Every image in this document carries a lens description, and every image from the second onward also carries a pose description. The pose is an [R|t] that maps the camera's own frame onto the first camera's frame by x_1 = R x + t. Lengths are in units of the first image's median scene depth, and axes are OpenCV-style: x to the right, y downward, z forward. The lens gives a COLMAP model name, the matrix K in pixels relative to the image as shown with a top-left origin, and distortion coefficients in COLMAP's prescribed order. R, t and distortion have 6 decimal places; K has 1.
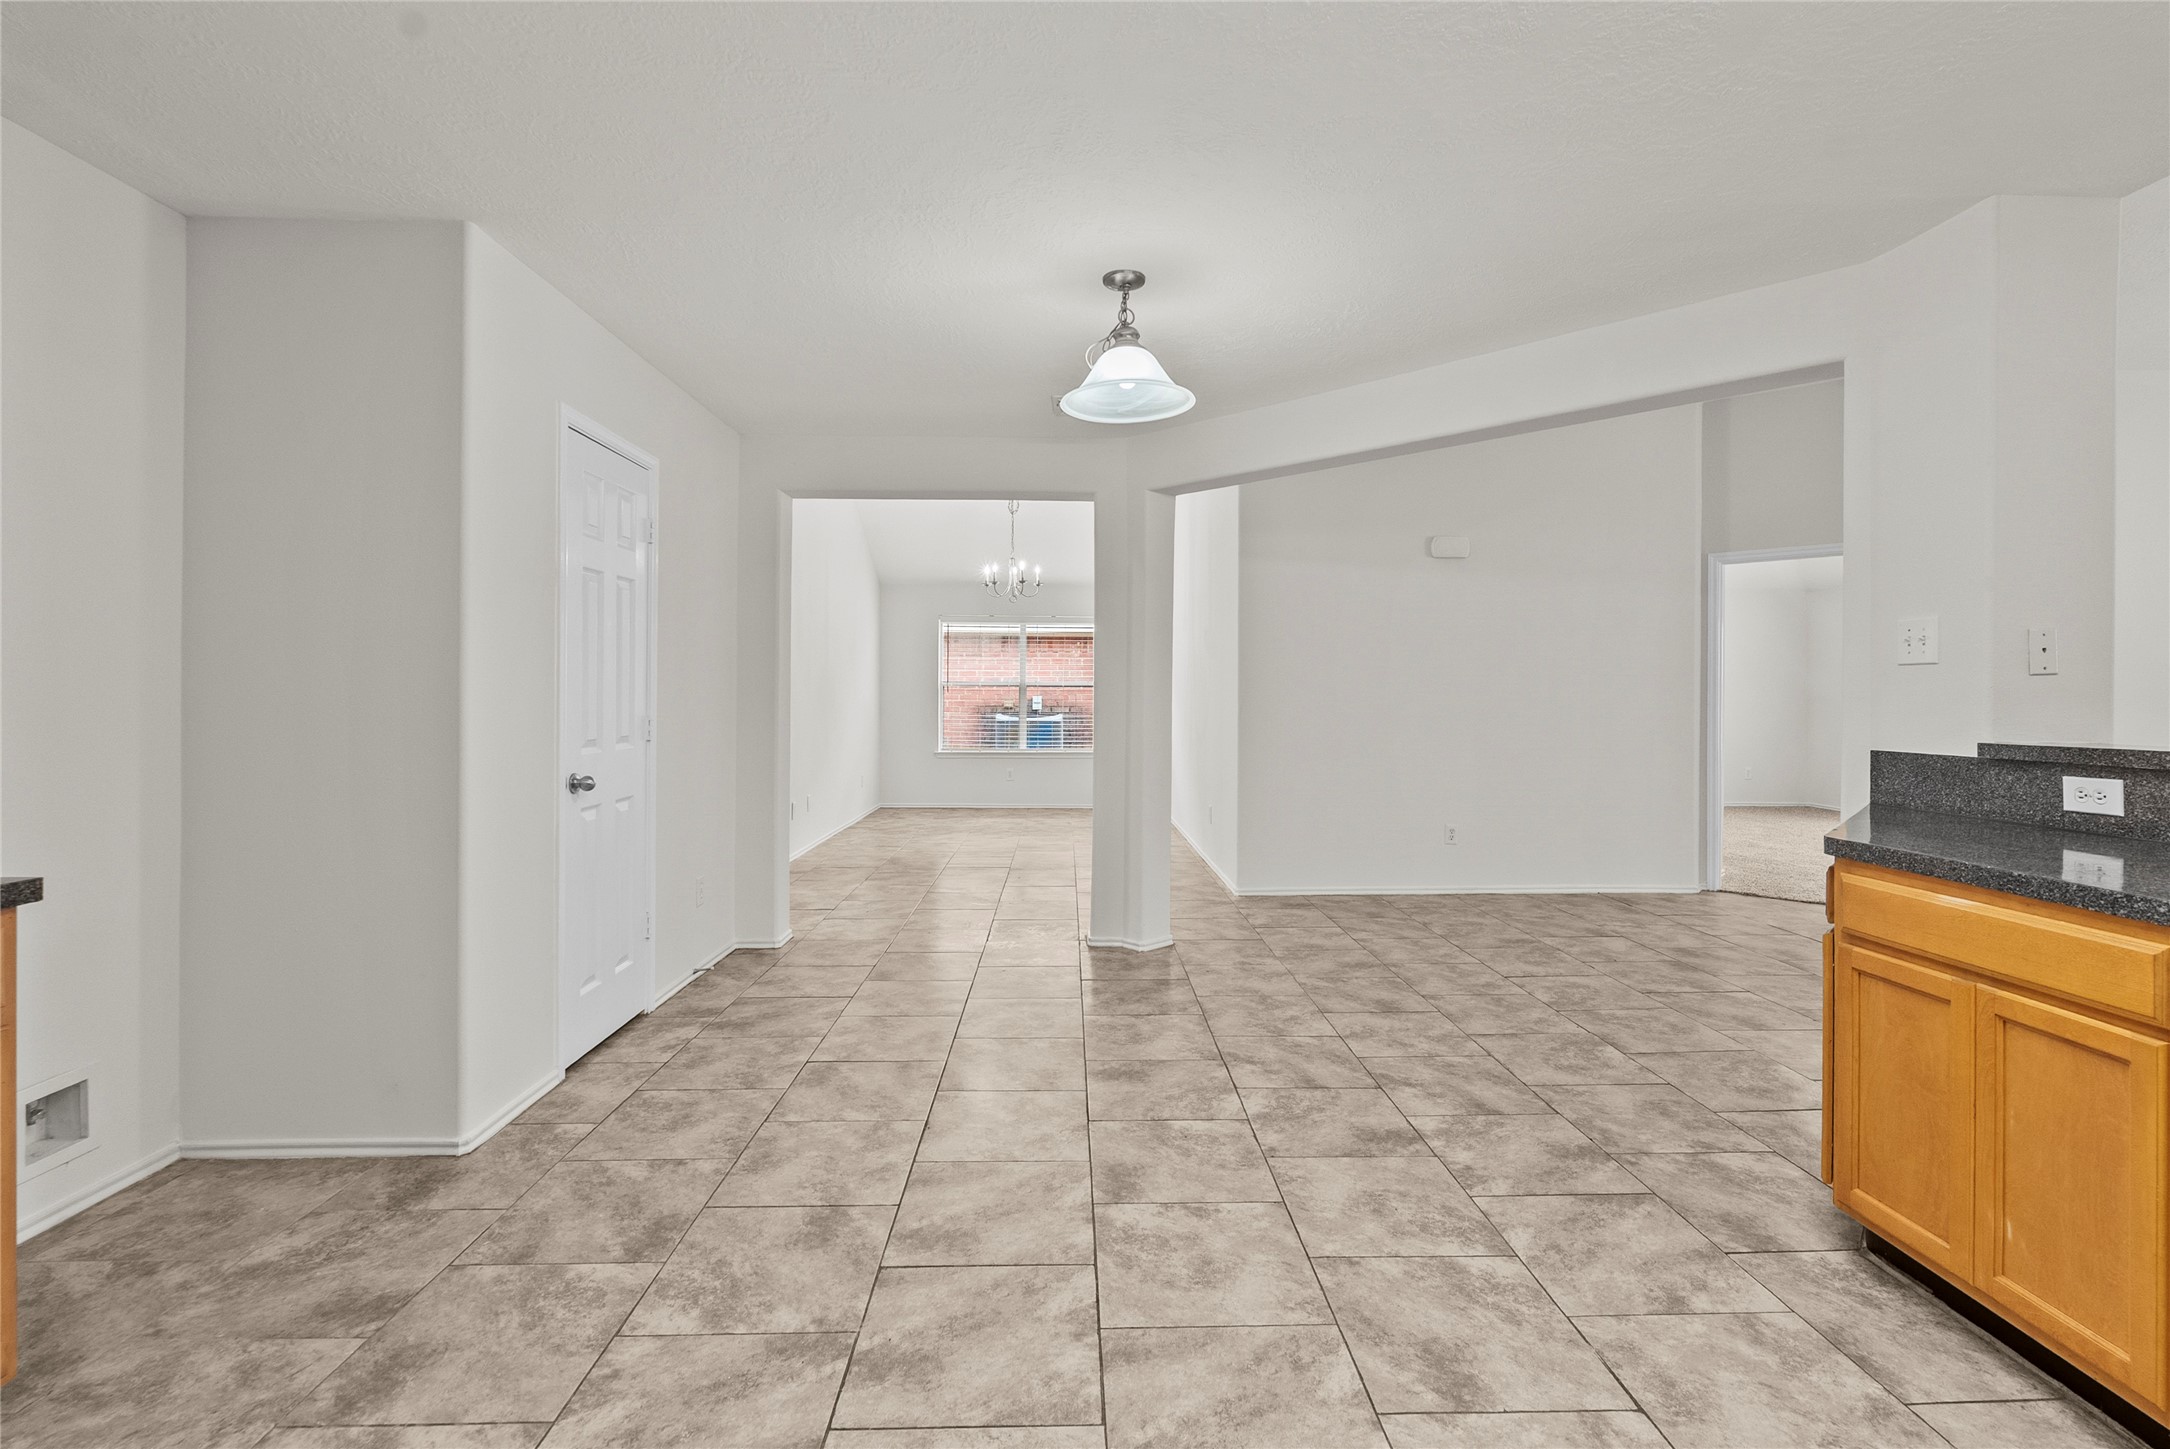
lens RADIAL K [[975.0, 0, 1094.8], [0, 975.0, 695.9], [0, 0, 1]] dist [-0.007418, 0.000625]
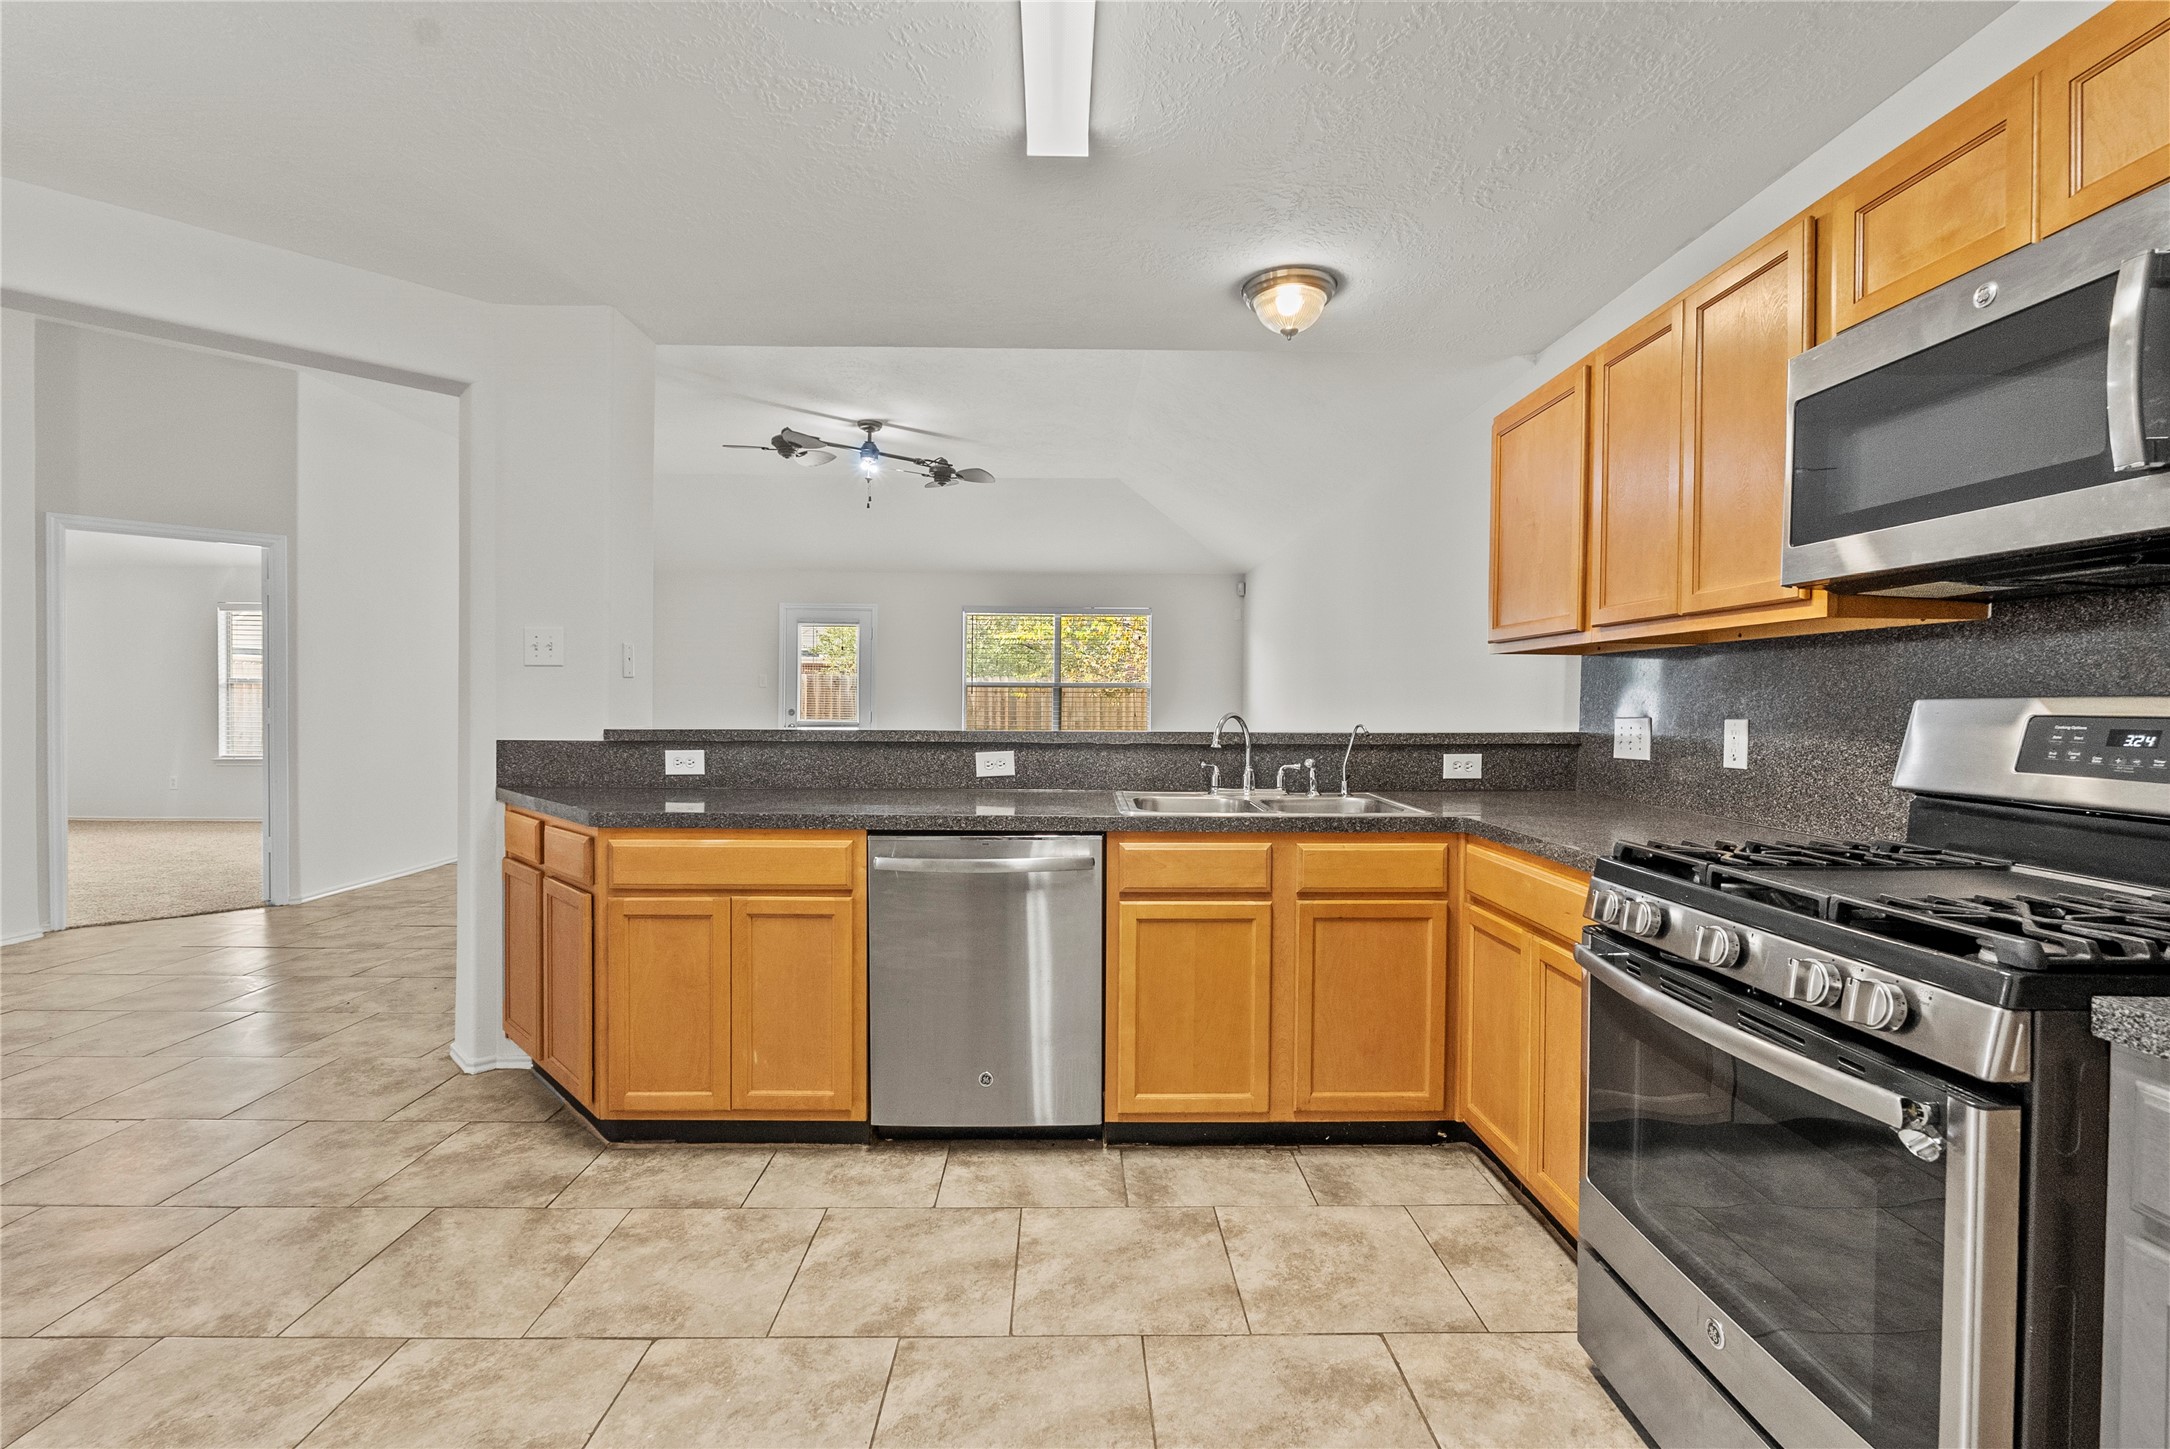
lens RADIAL K [[946.2, 0, 1082.5], [0, 946.2, 720.4], [0, 0, 1]] dist [-0.006798, -0.000143]
pose [[0.013703, -0.022769, 0.999647, -0.321392], [-0.007046, 0.999714, 0.022867, 0.003157], [-0.999881, -0.007357, 0.013539, 0.333175]]
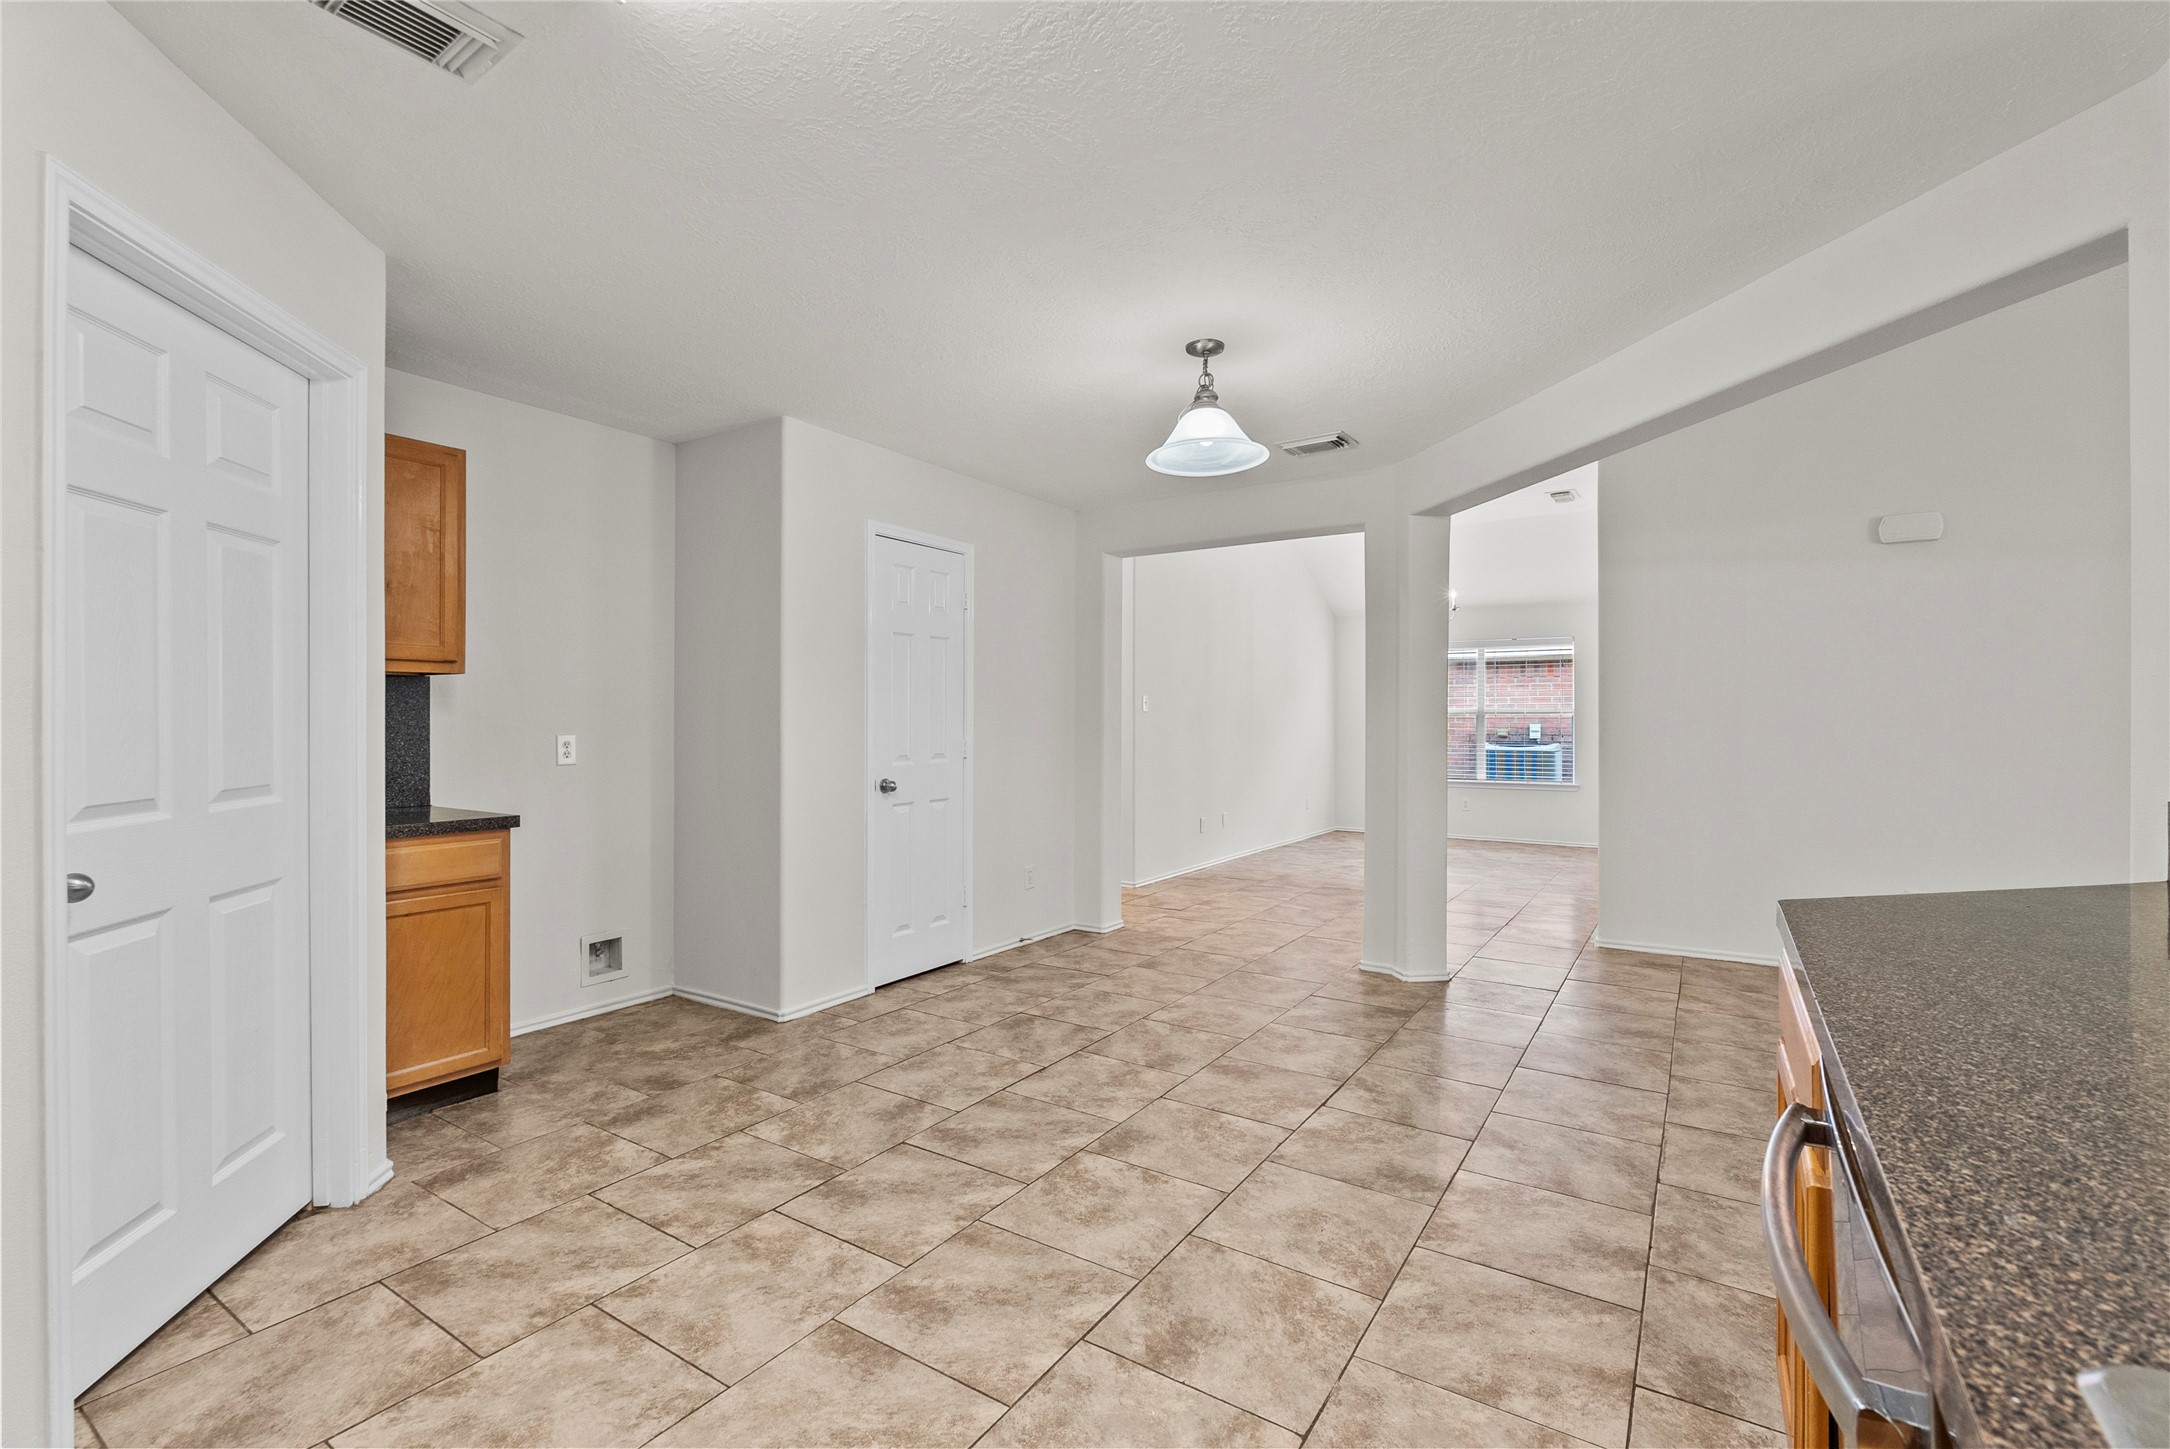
lens RADIAL K [[949.5, 0, 1083.8], [0, 949.5, 719.6], [0, 0, 1]] dist [-0.008258, 0.000493]
pose [[0.817663, -0.004534, -0.575679, 0.622454], [0.001674, 0.999983, -0.005498, 0.001807], [0.575695, 0.003532, 0.817657, 0.046349]]
